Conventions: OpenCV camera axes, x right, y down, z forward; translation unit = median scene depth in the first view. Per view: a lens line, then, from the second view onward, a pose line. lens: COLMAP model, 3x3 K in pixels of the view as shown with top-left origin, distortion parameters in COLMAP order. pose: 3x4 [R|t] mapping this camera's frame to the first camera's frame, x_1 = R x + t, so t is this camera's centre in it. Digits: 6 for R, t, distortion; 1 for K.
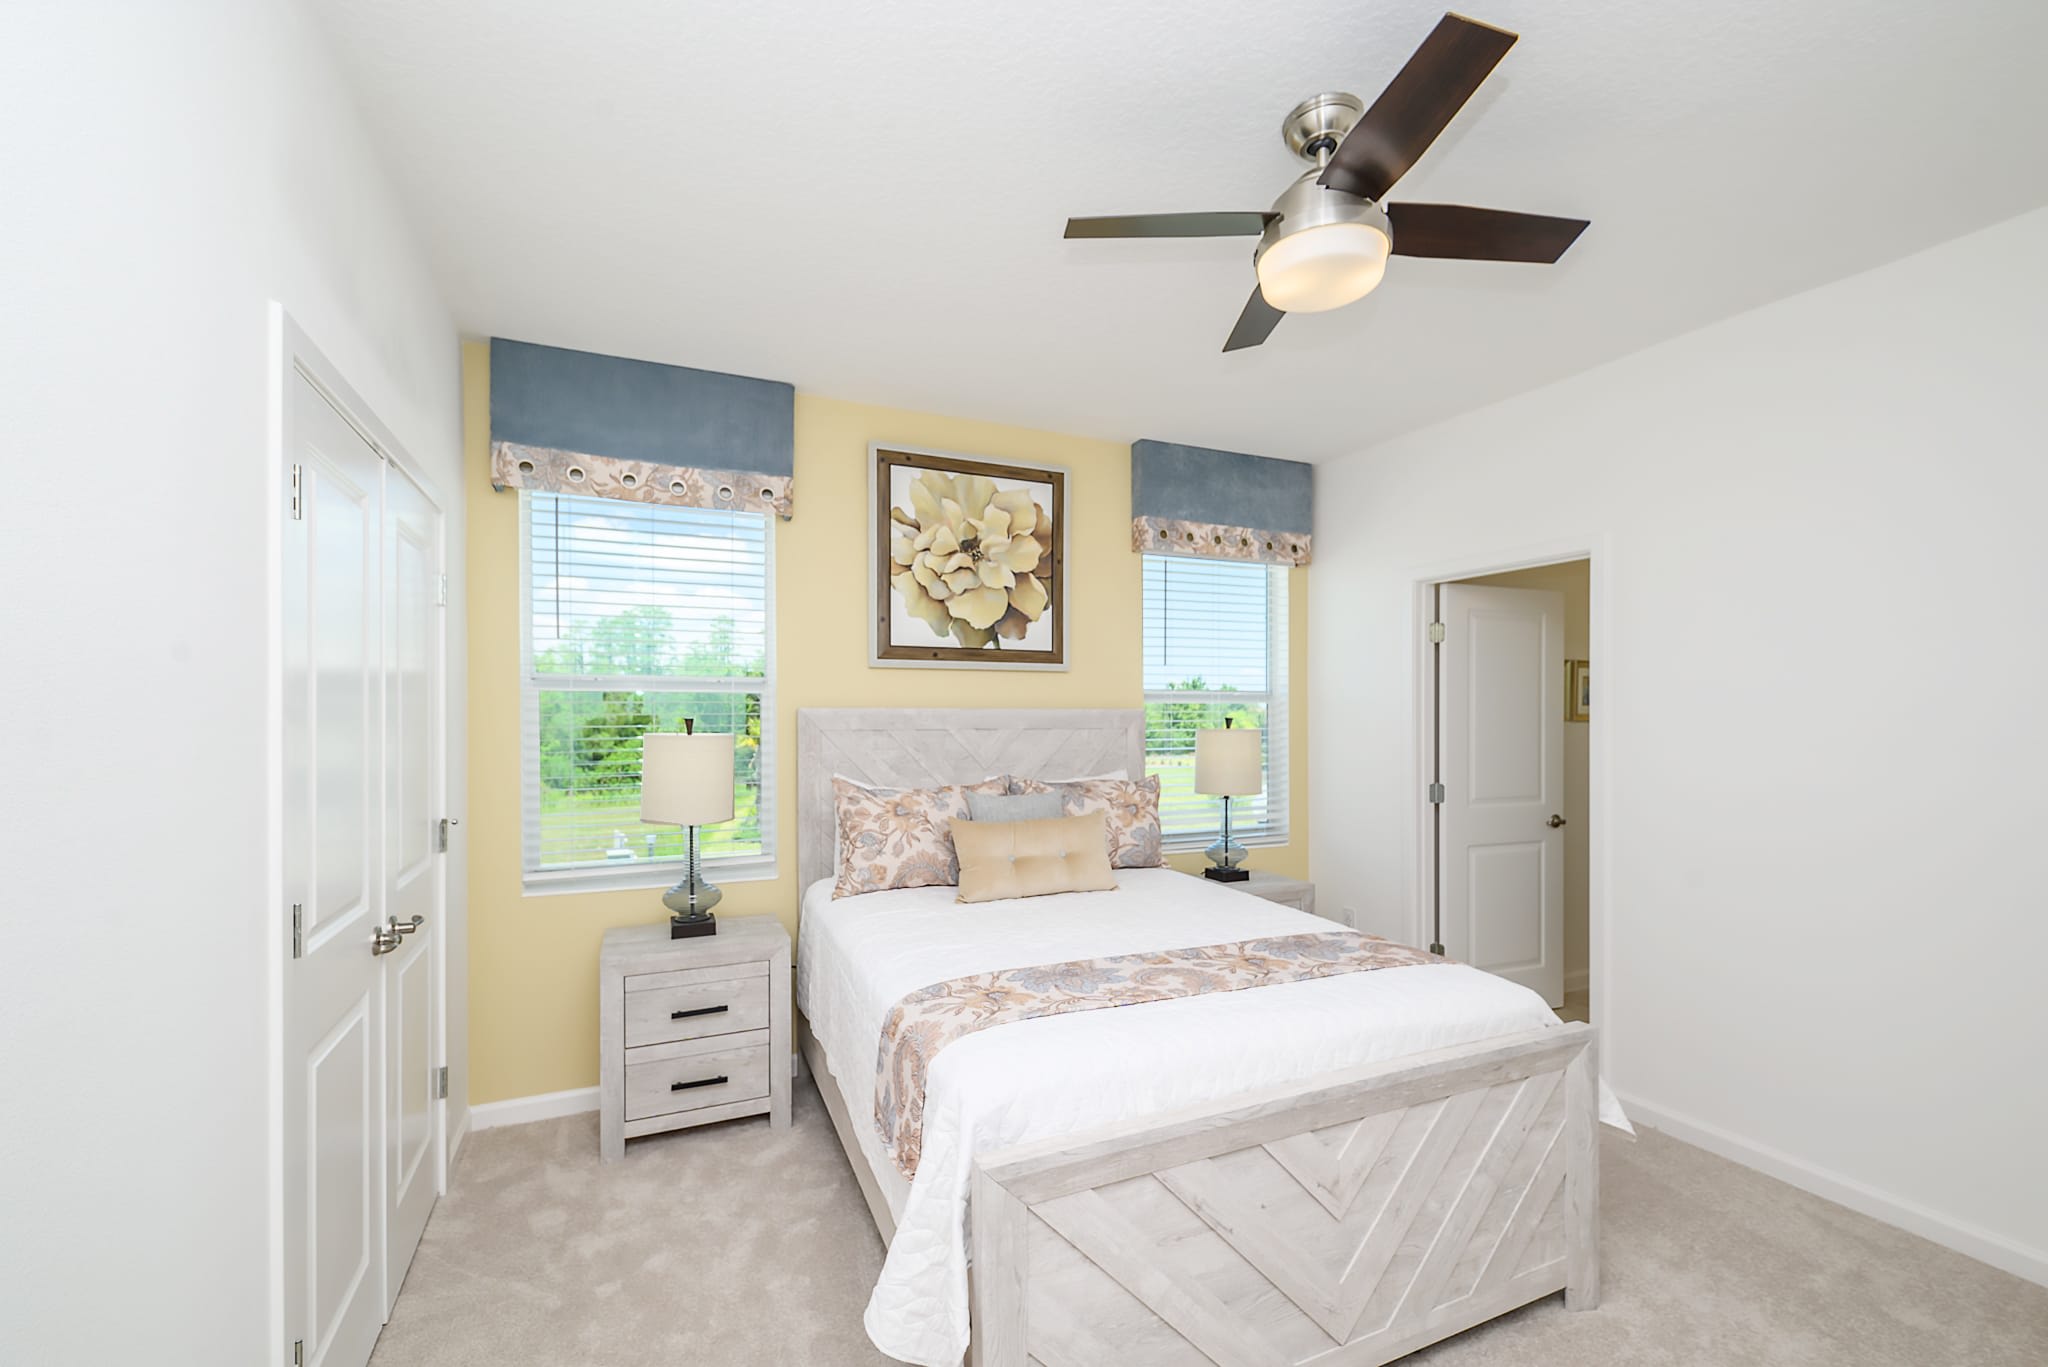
lens RADIAL K [[845.3, 0, 1026.1], [0, 845.3, 718.6], [0, 0, 1]] dist [-0.002441, -0.000330]
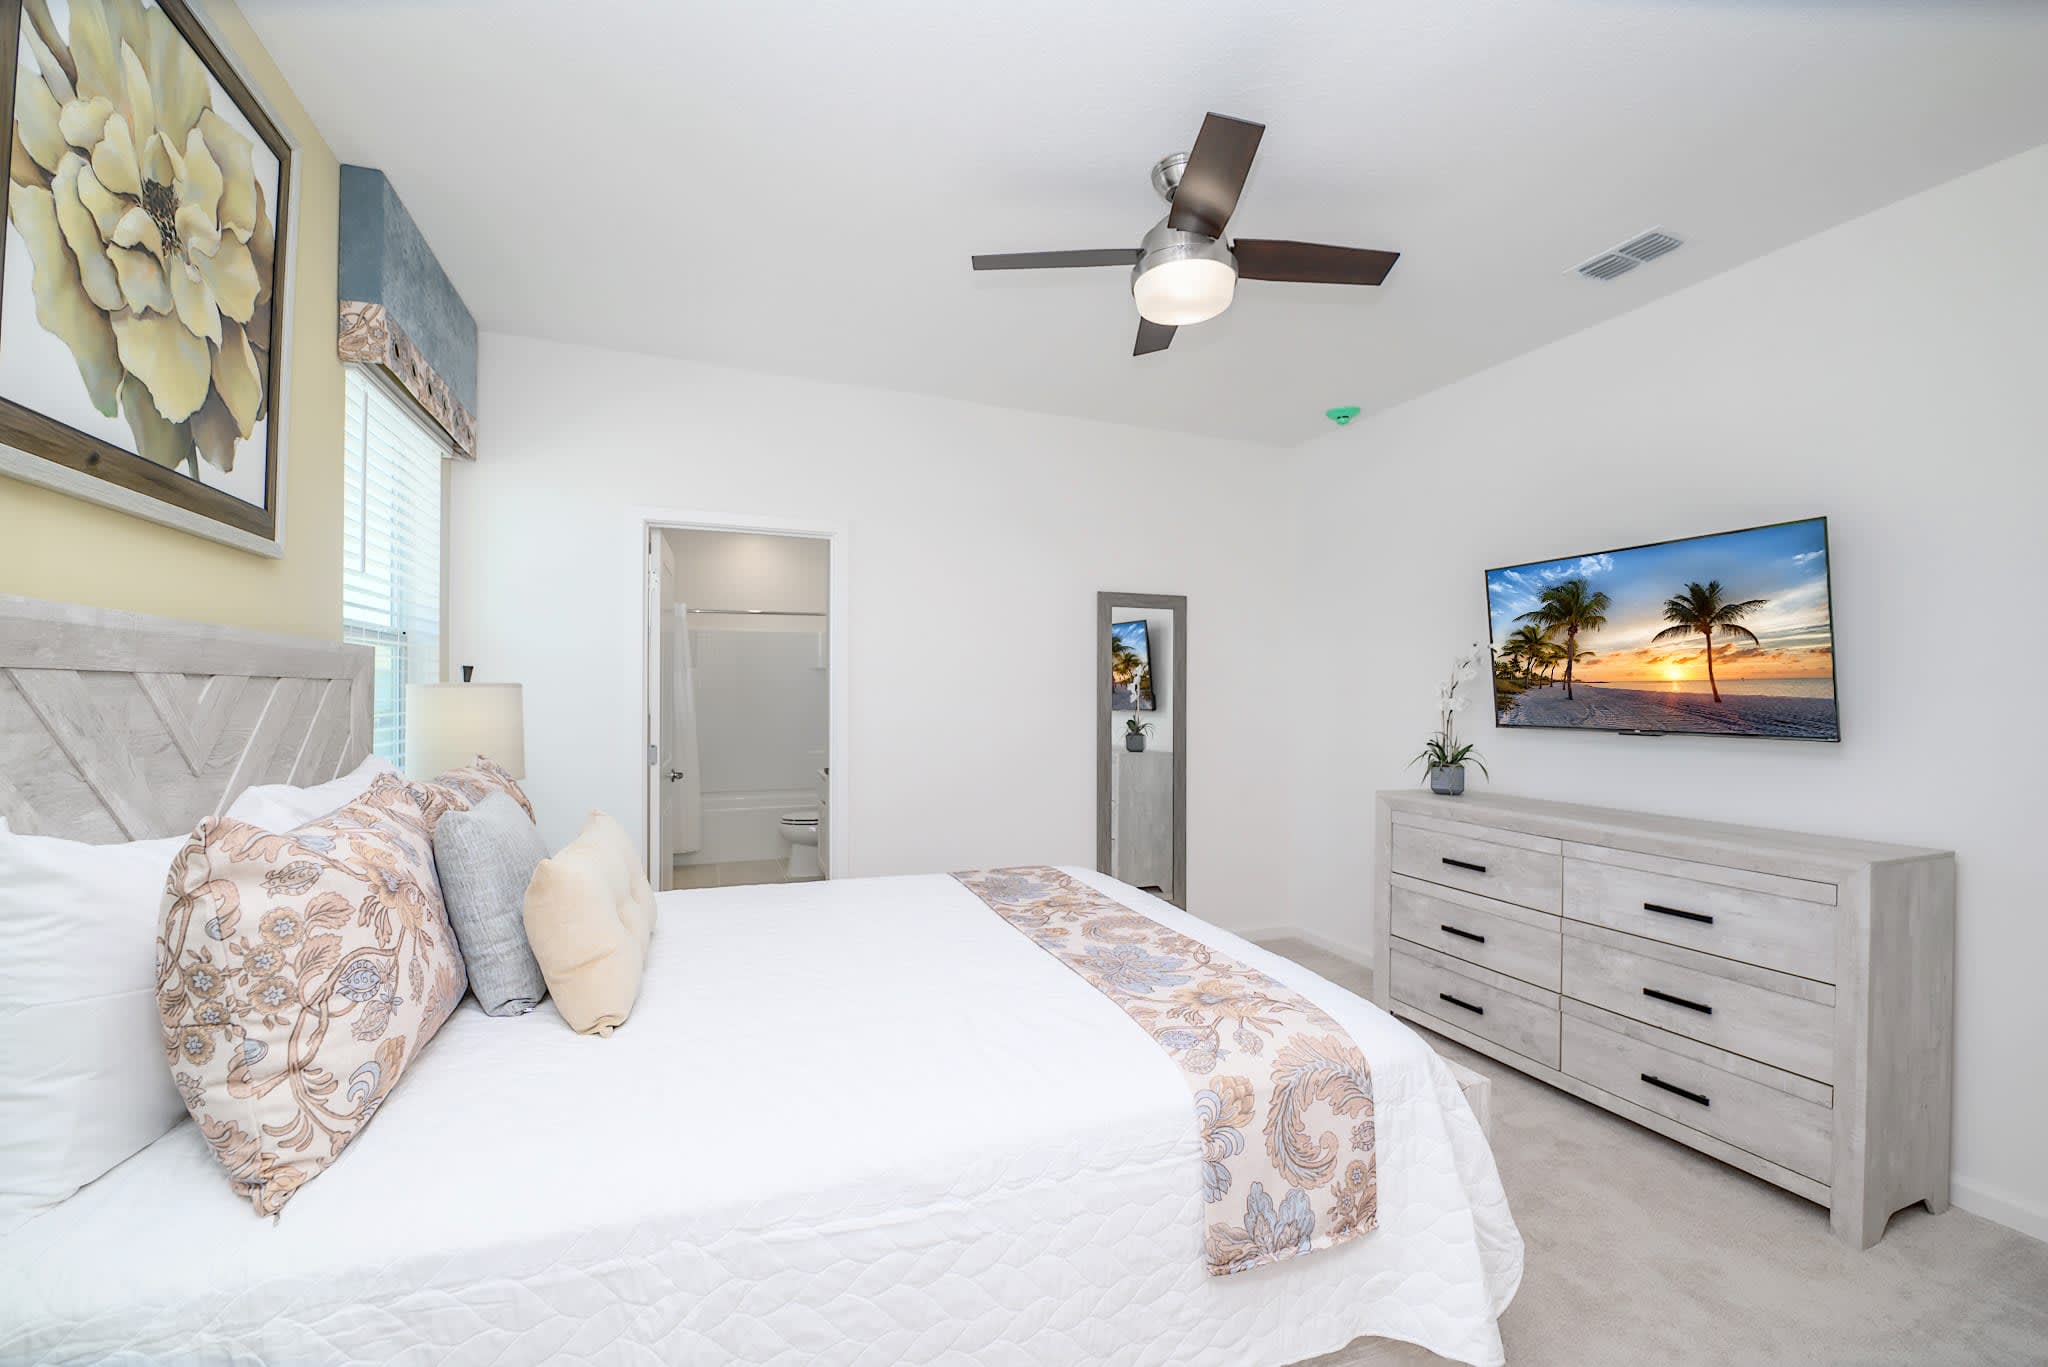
lens RADIAL K [[818.3, 0, 1028.5], [0, 818.3, 703.3], [0, 0, 1]] dist [-0.035058, -0.000034]
pose [[0.034233, -0.012961, 0.999330, -0.461296], [-0.002000, 0.999913, 0.013037, 0.023548], [-0.999412, -0.002445, 0.034204, 0.661150]]
